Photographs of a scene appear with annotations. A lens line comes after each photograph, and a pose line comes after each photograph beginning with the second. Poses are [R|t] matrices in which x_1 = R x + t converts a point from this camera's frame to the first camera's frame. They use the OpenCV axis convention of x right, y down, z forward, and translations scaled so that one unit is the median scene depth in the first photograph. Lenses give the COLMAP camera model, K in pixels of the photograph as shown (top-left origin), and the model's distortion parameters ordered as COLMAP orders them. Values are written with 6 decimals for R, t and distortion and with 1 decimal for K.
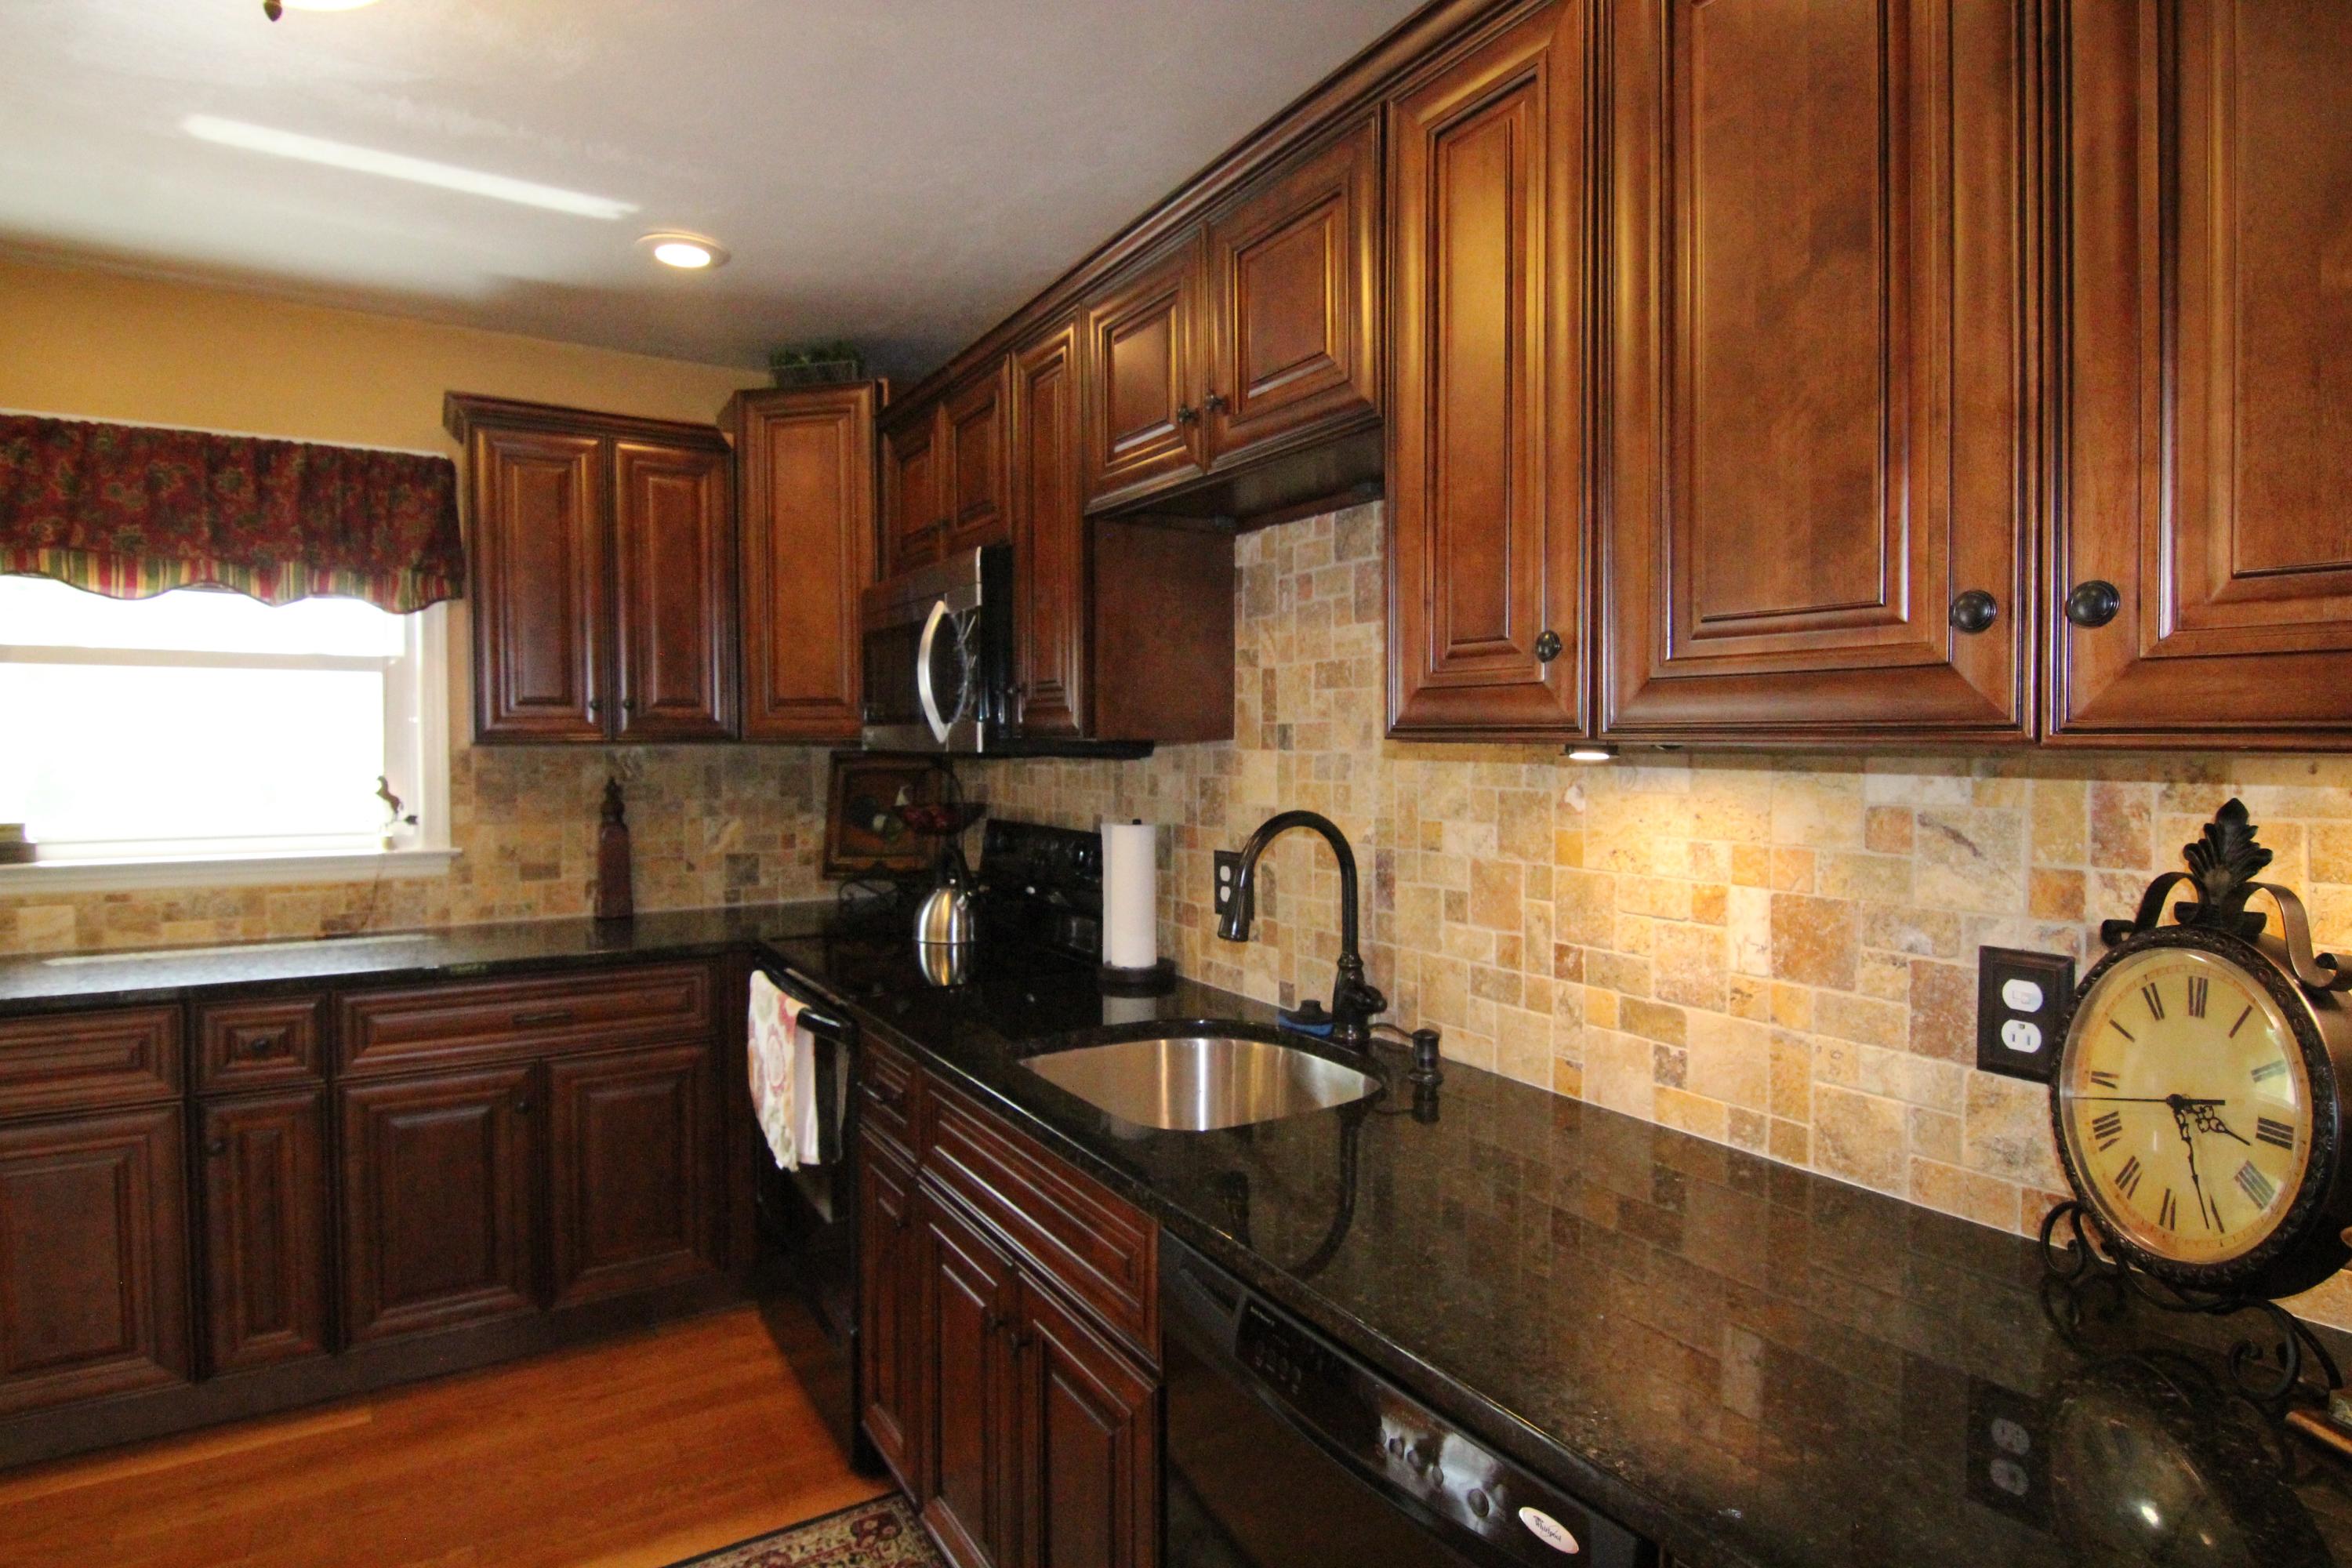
lens RADIAL K [[1198.1, 0, 1175.2], [0, 1198.1, 772.0], [0, 0, 1]] dist [0.003304, -0.018145]
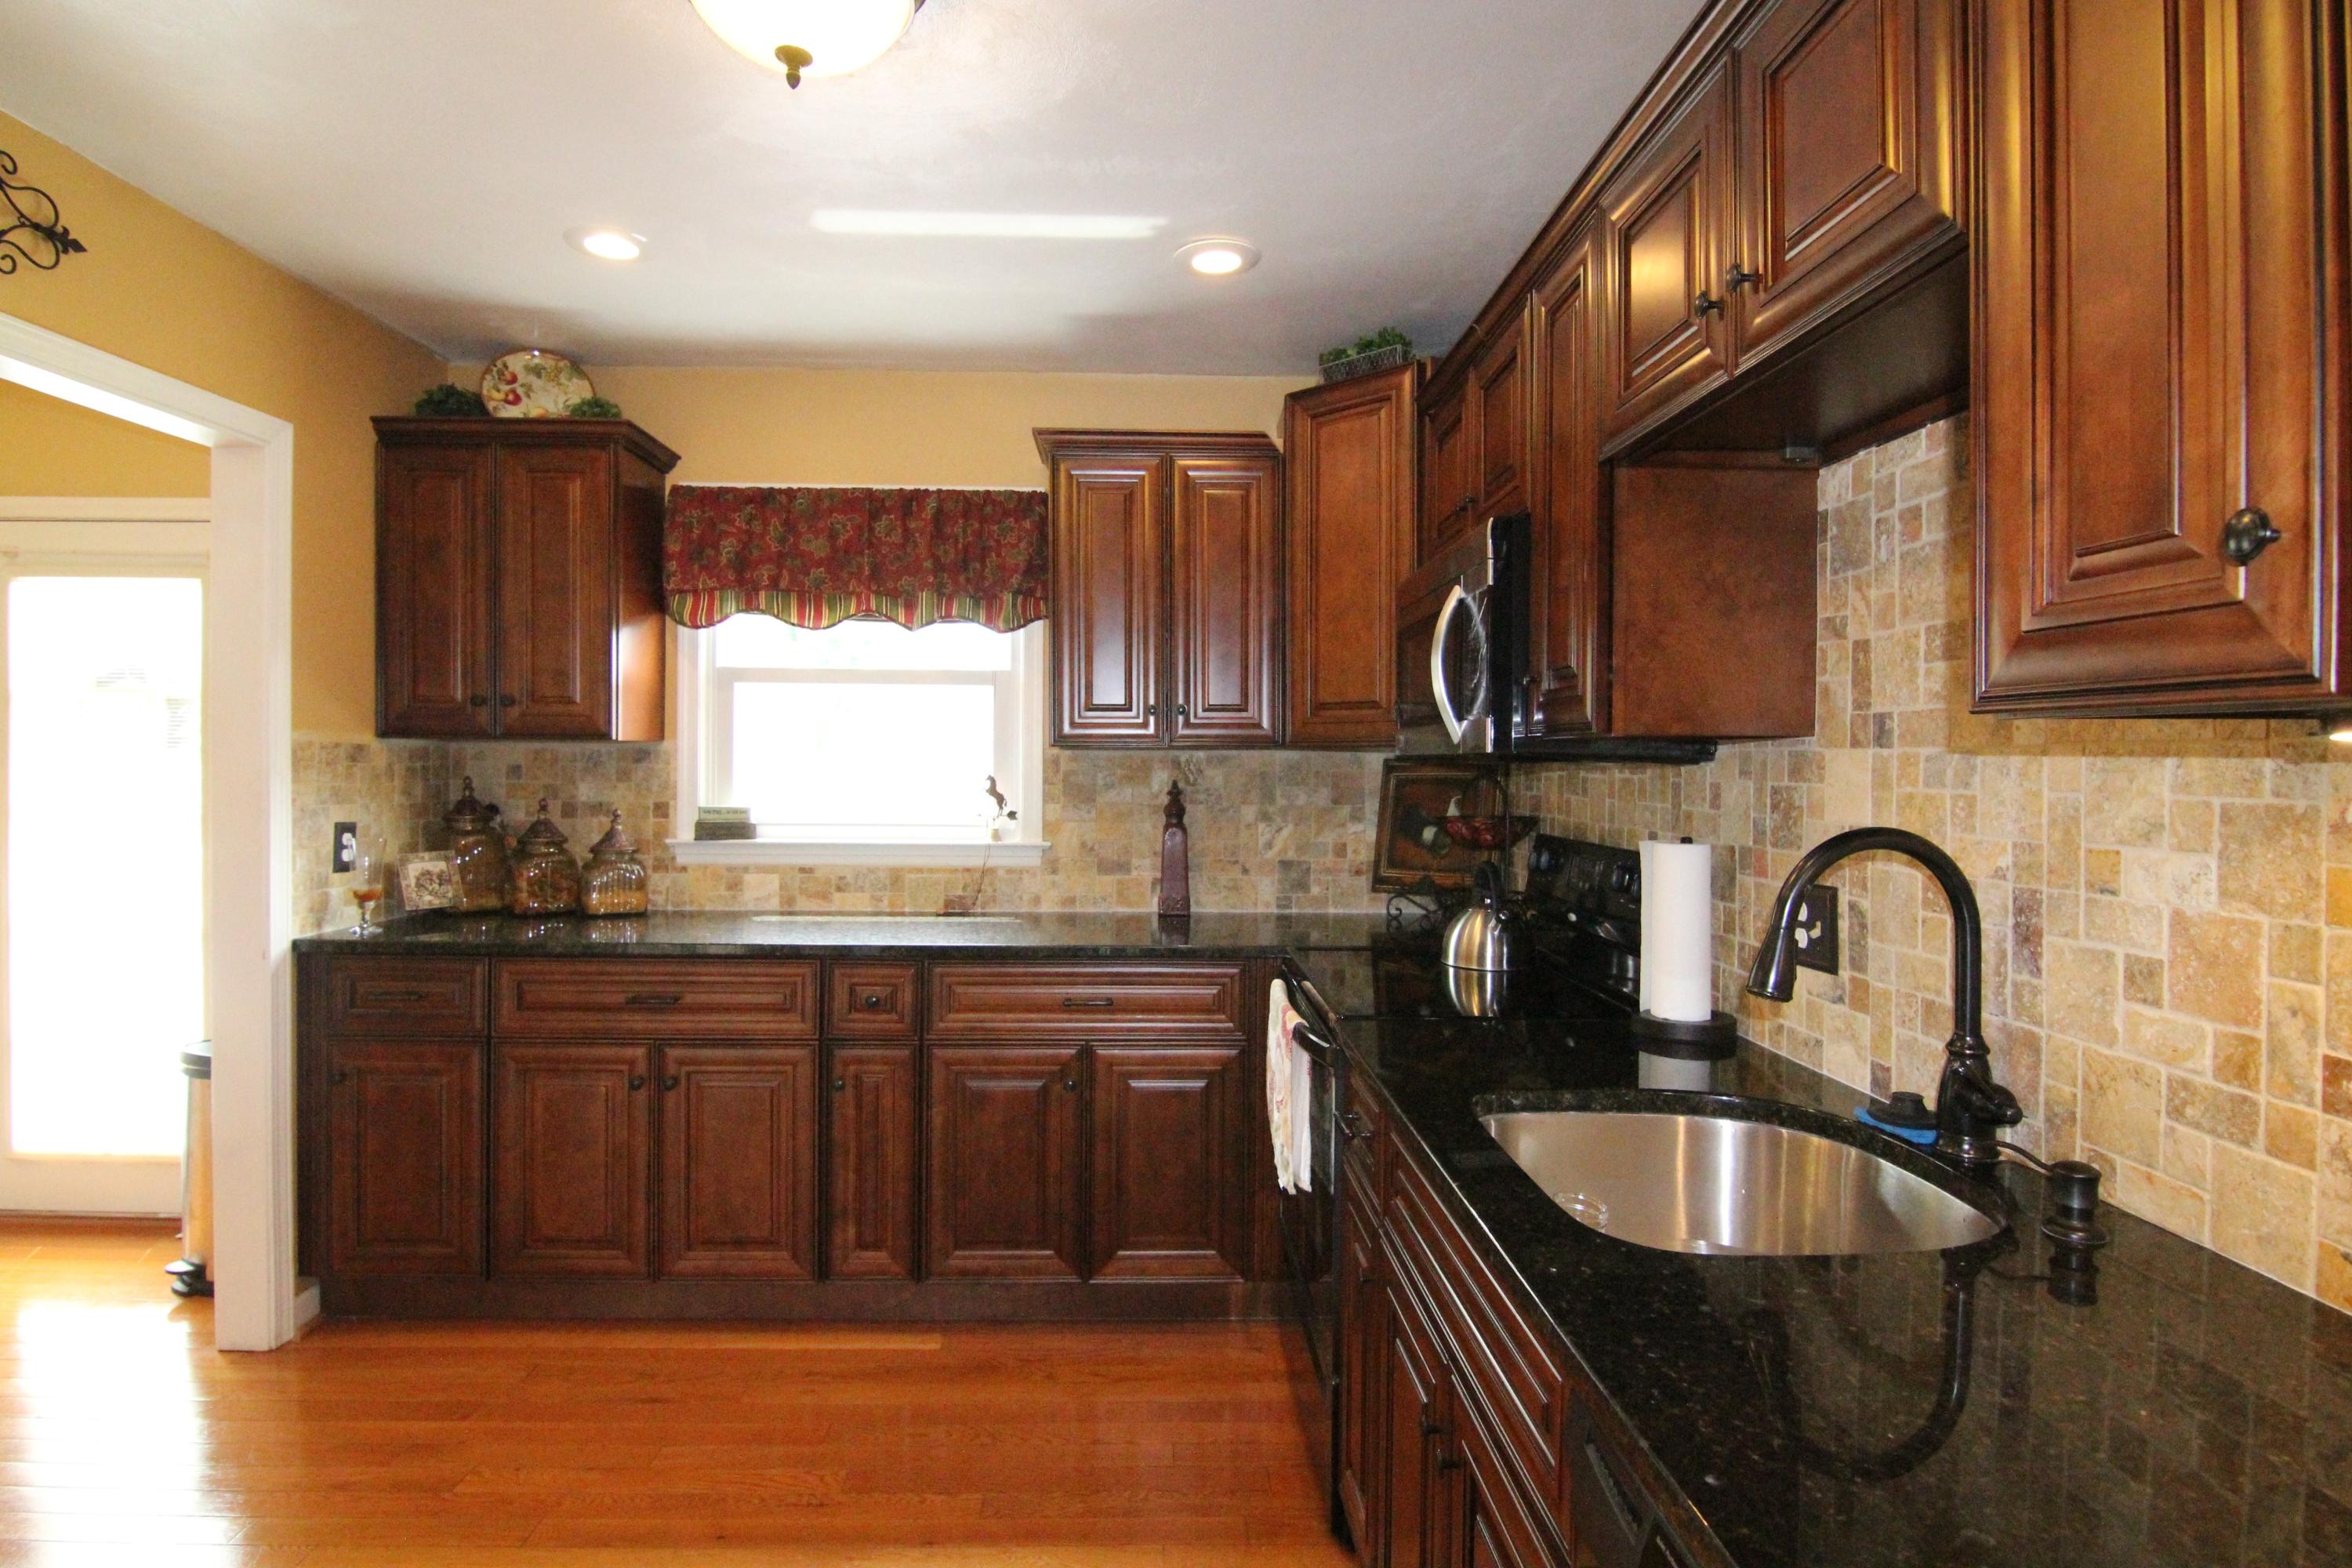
lens RADIAL K [[1198.1, 0, 1175.2], [0, 1198.1, 772.0], [0, 0, 1]] dist [0.003304, -0.018145]
pose [[0.863230, 0.010884, -0.504694, 0.076714], [-0.019851, 0.999726, -0.012393, 0.012430], [0.504421, 0.020717, 0.863209, 0.125065]]
